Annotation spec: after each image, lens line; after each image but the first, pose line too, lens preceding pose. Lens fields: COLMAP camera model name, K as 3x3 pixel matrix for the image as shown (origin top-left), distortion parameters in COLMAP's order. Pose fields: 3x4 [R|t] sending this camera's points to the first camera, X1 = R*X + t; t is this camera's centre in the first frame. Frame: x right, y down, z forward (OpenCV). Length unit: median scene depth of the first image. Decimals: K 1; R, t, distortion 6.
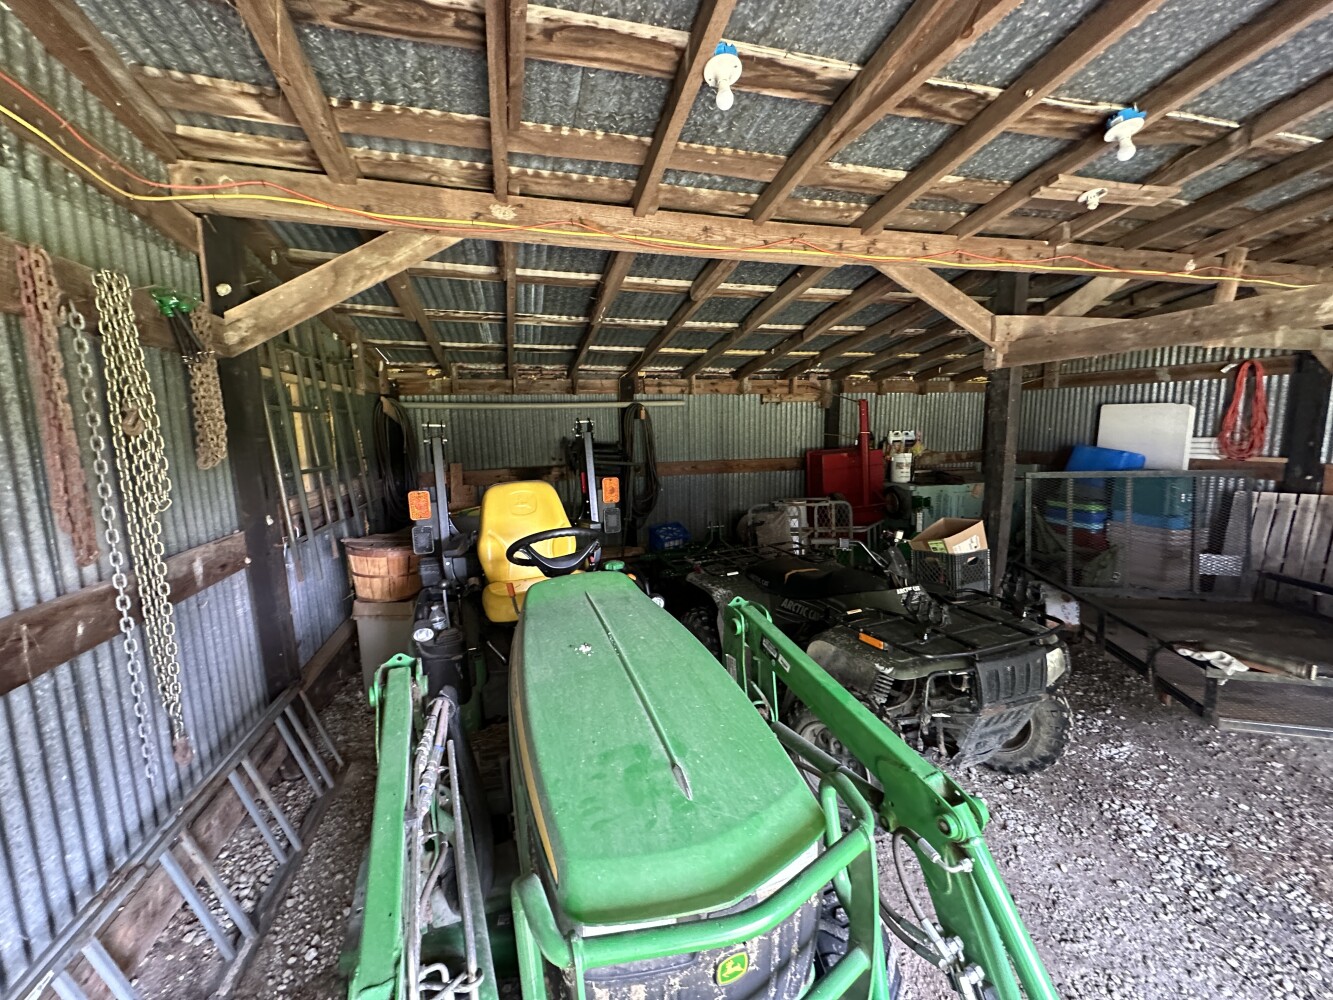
lens RADIAL K [[533.6, 0, 669.3], [0, 533.6, 501.2], [0, 0, 1]] dist [-0.002866, -0.000445]
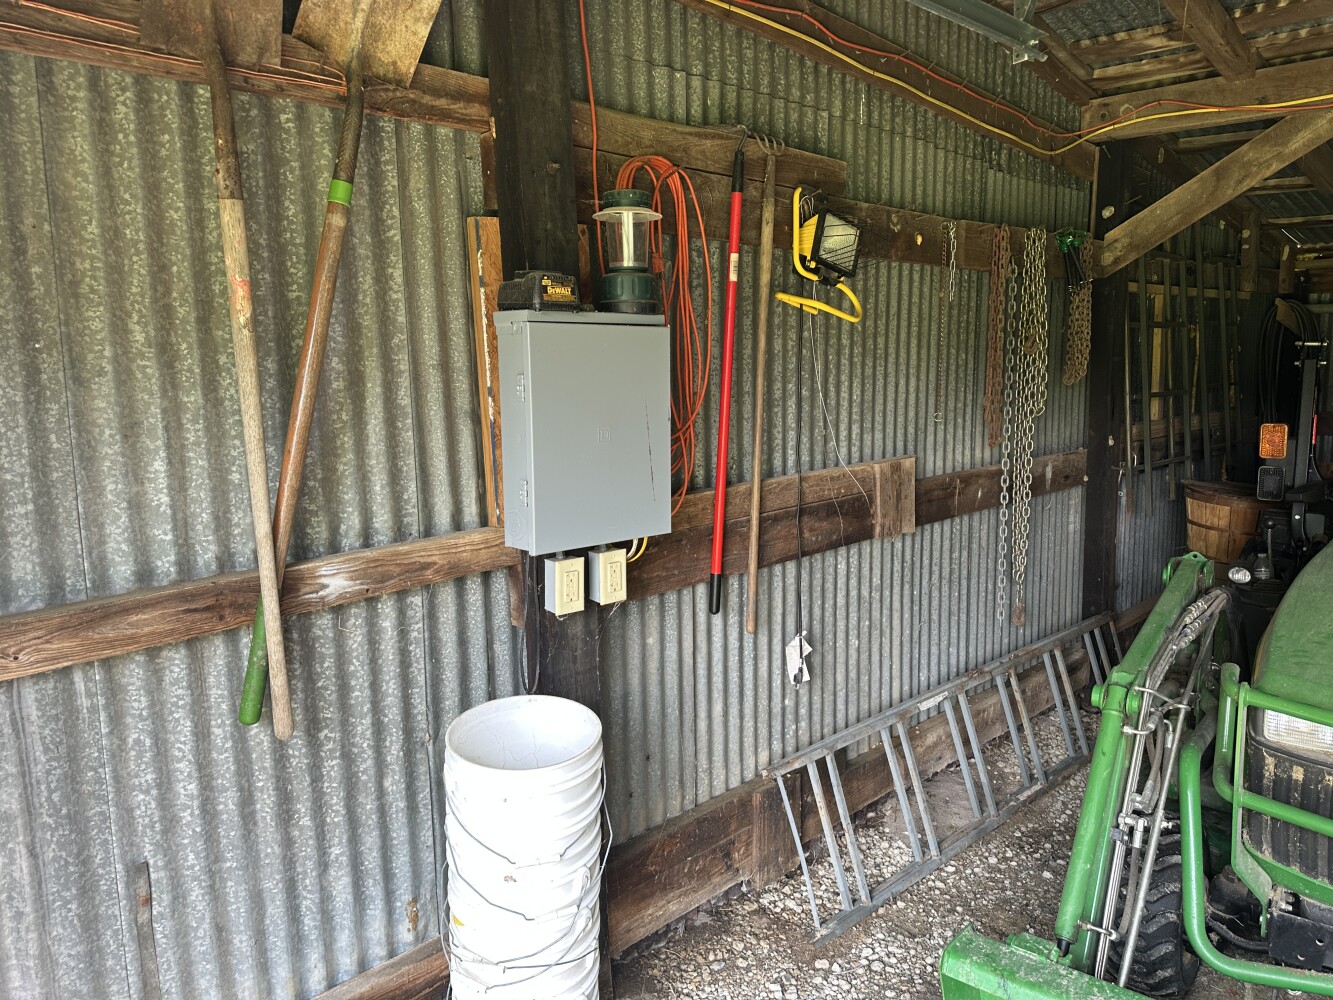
lens RADIAL K [[941.6, 0, 666.2], [0, 941.6, 497.6], [0, 0, 1]] dist [0.013372, -0.018709]
pose [[0.463024, 0.140471, -0.875144, 0.434094], [-0.113733, 0.988615, 0.098510, 0.064856], [0.879019, 0.053920, 0.473729, -0.574960]]
